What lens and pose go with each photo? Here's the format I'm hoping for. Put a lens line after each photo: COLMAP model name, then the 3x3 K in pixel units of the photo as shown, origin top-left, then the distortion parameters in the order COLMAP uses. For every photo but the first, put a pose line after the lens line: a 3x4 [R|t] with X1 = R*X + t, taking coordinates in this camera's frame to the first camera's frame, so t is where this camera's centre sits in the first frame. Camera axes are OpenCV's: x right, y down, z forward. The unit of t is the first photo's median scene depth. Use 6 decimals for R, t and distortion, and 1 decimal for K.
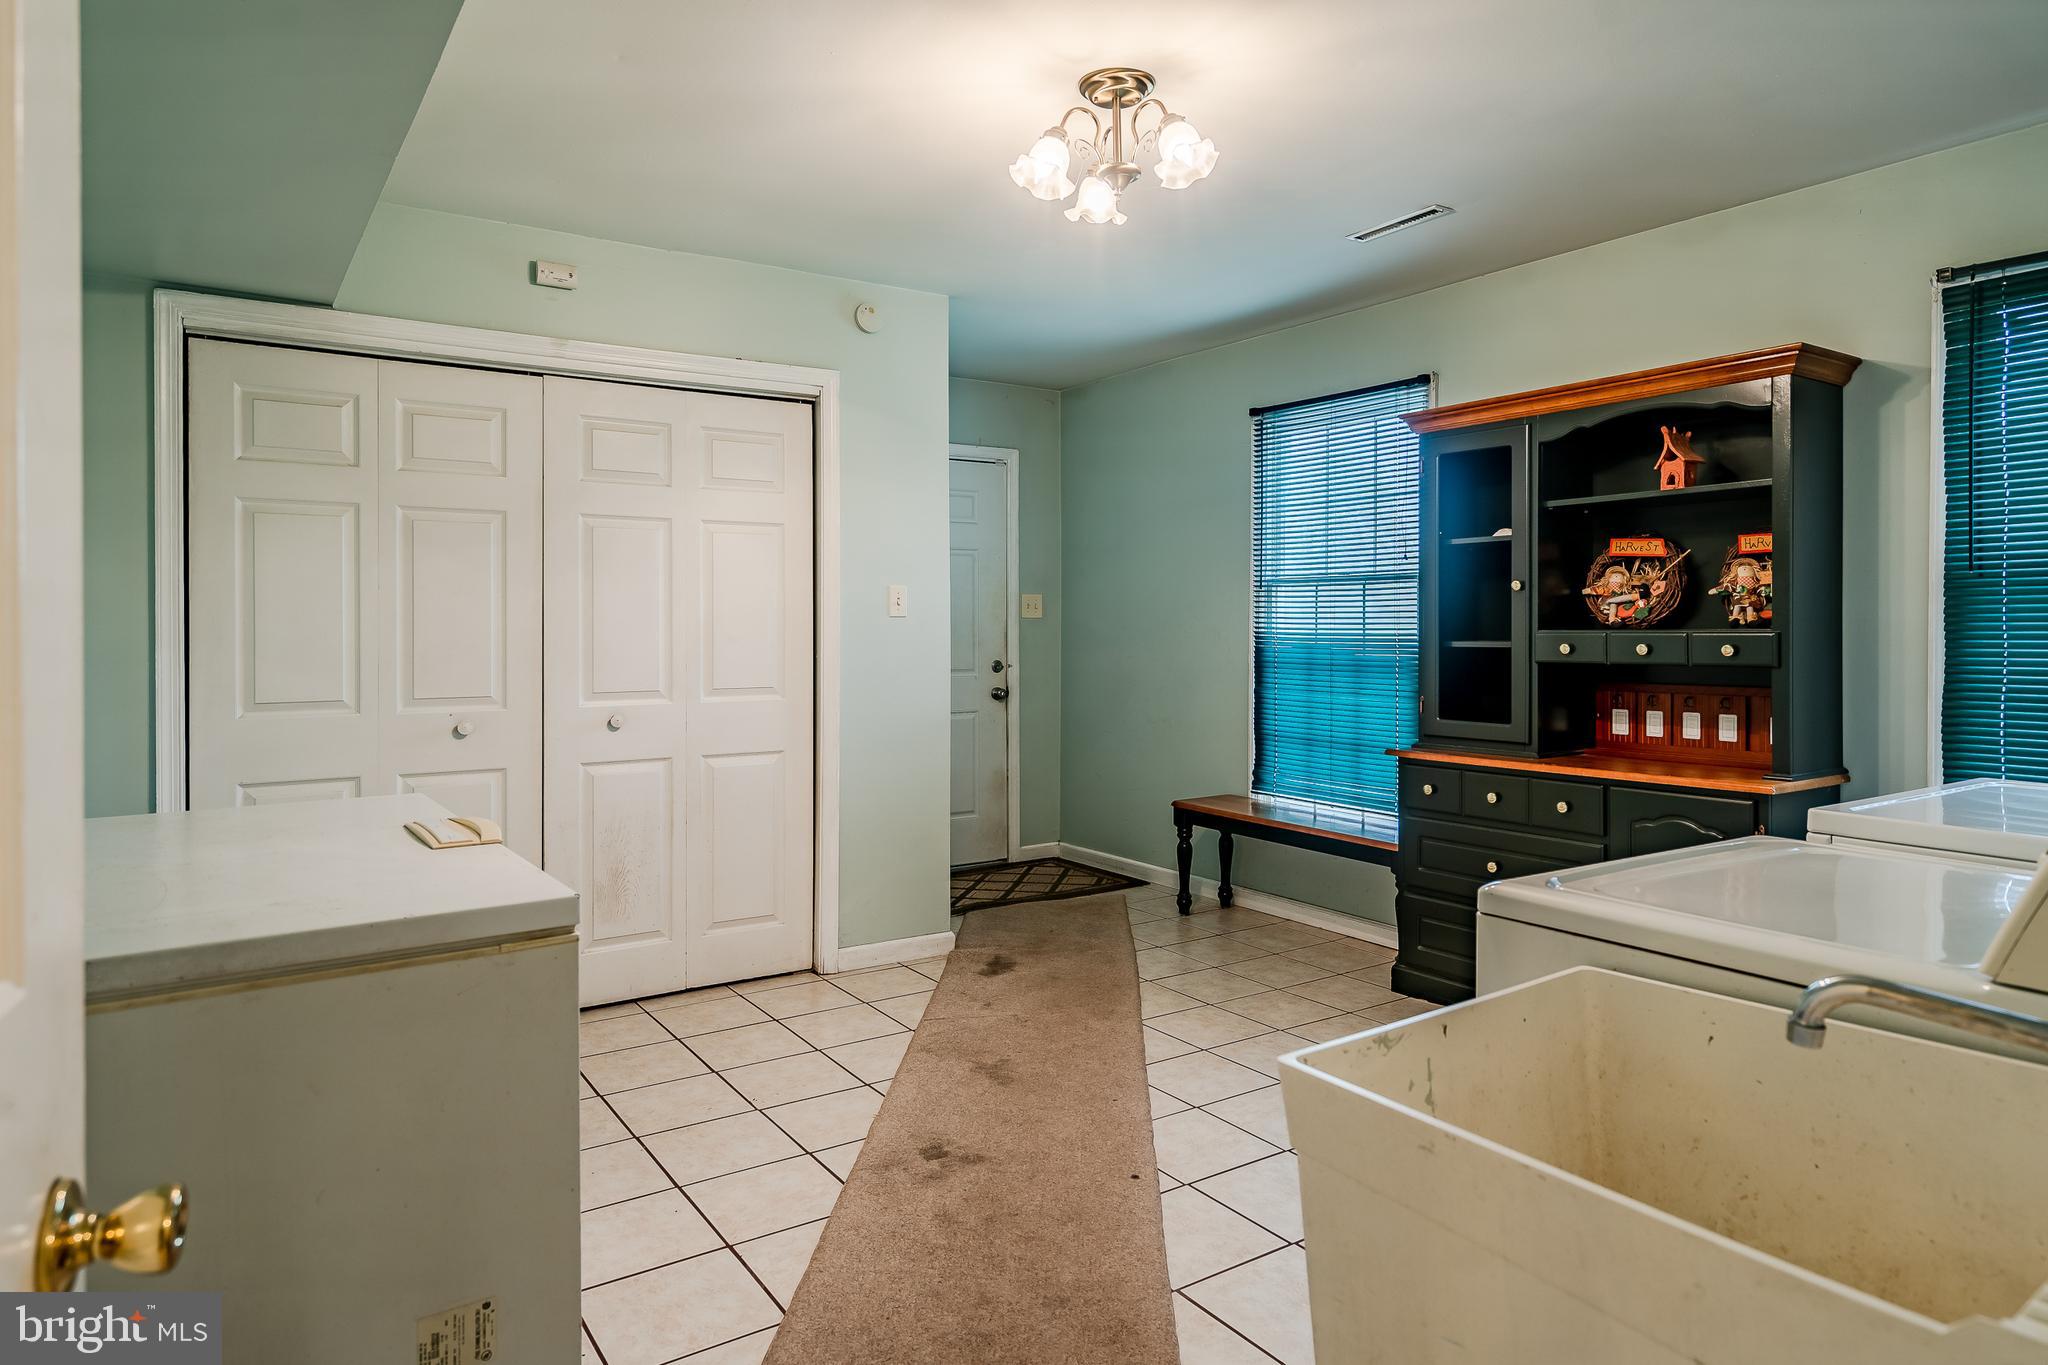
lens RADIAL K [[1191.1, 0, 1025.8], [0, 1191.1, 664.4], [0, 0, 1]] dist [0.002117, 0.000639]
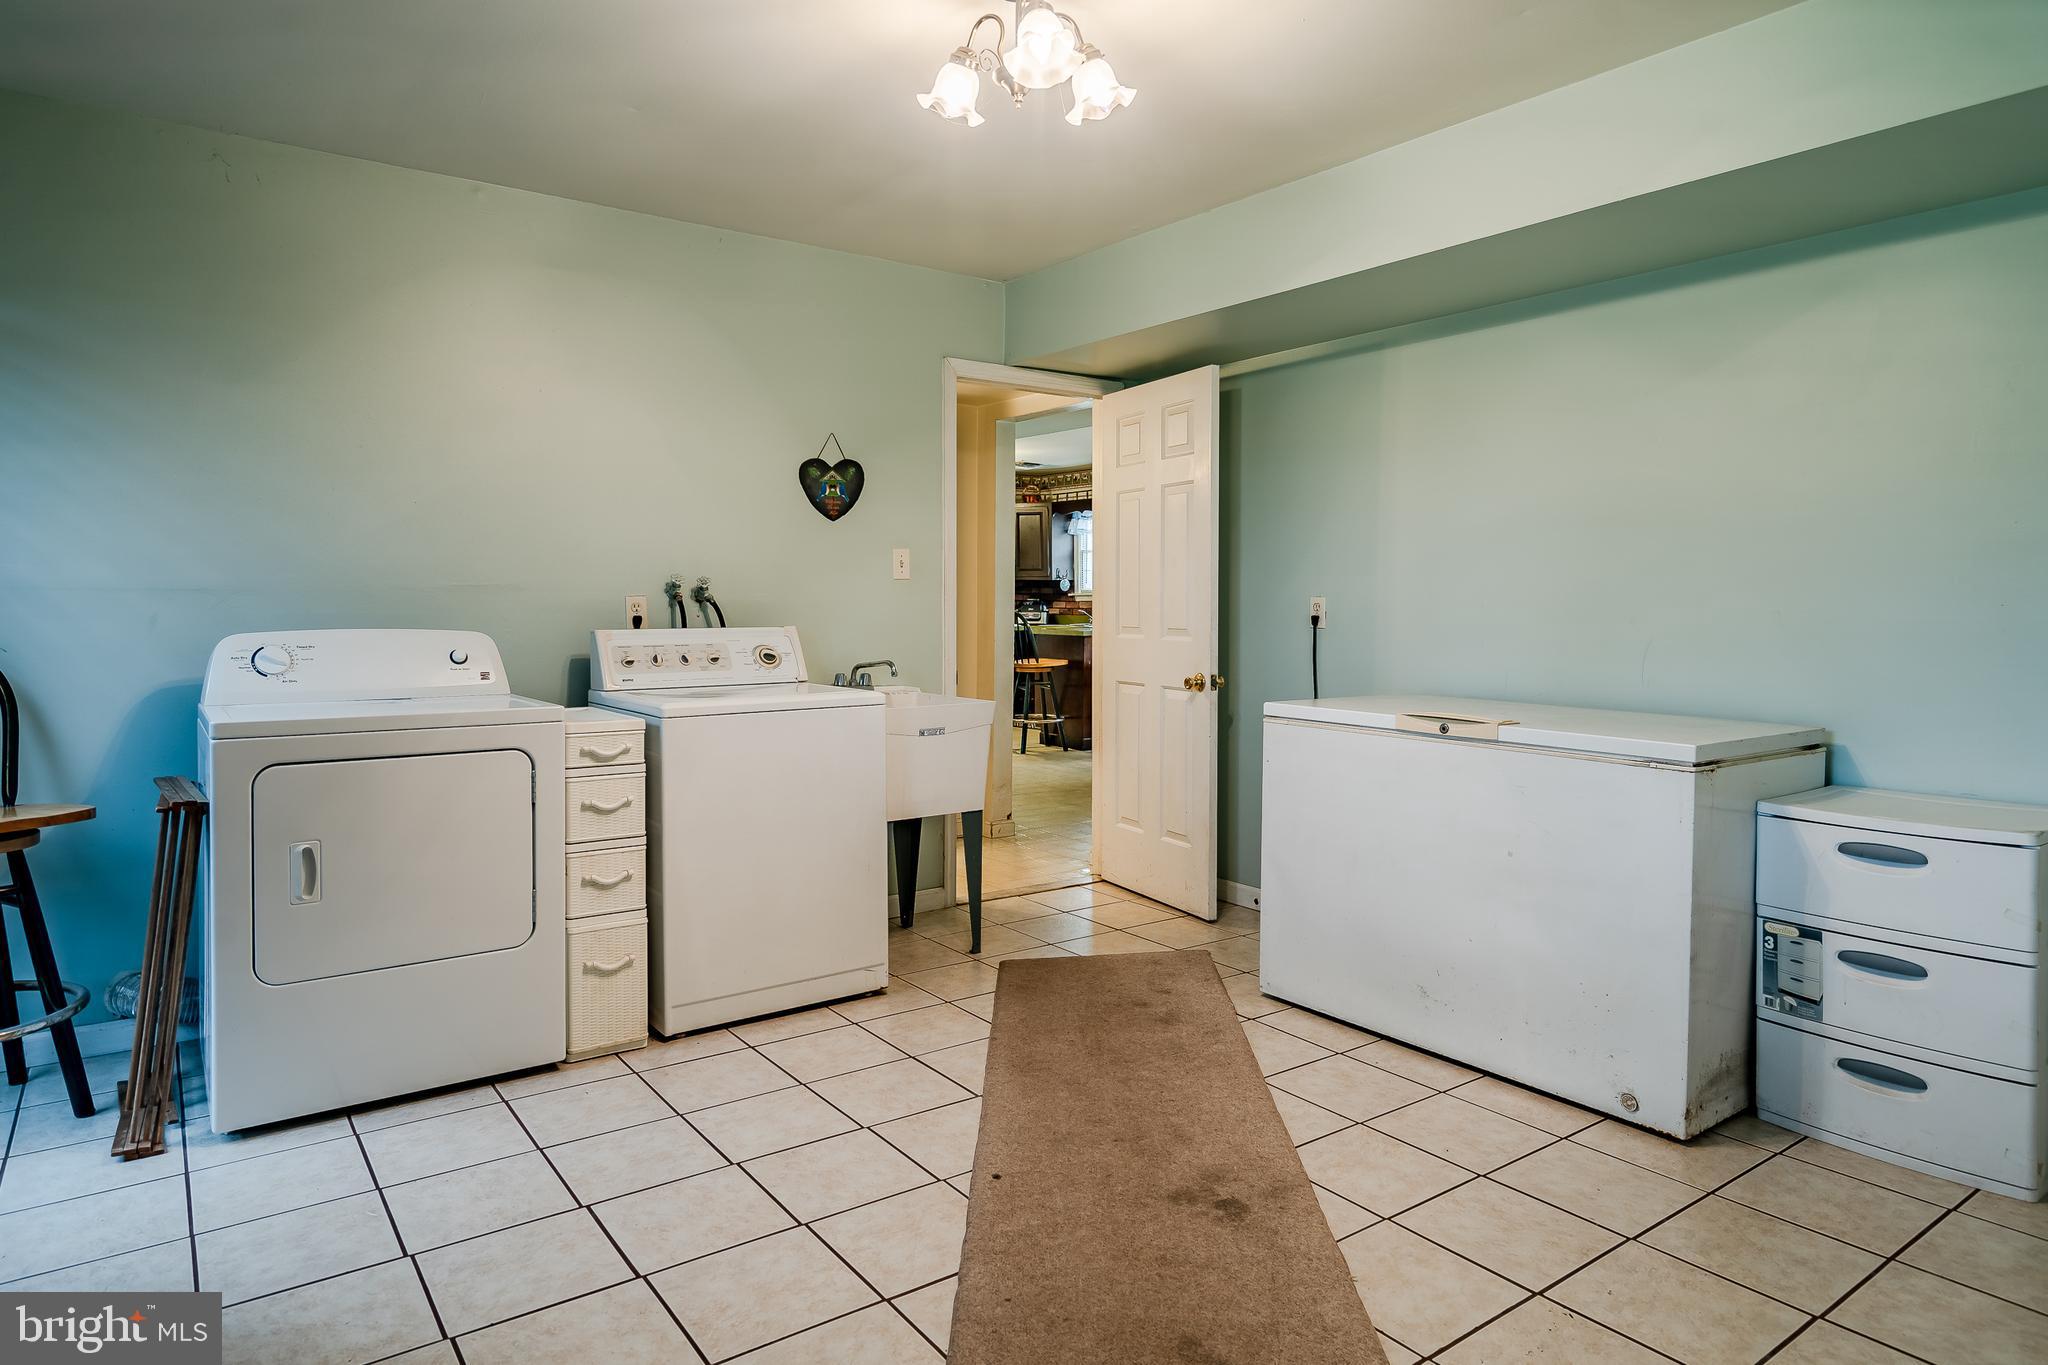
lens RADIAL K [[1191.1, 0, 1025.8], [0, 1191.1, 664.4], [0, 0, 1]] dist [0.002117, 0.000639]
pose [[-0.999306, -0.003956, -0.037032, 0.105061], [-0.006785, 0.997039, 0.076602, -0.035678], [0.036619, 0.076800, -0.996374, 1.885871]]
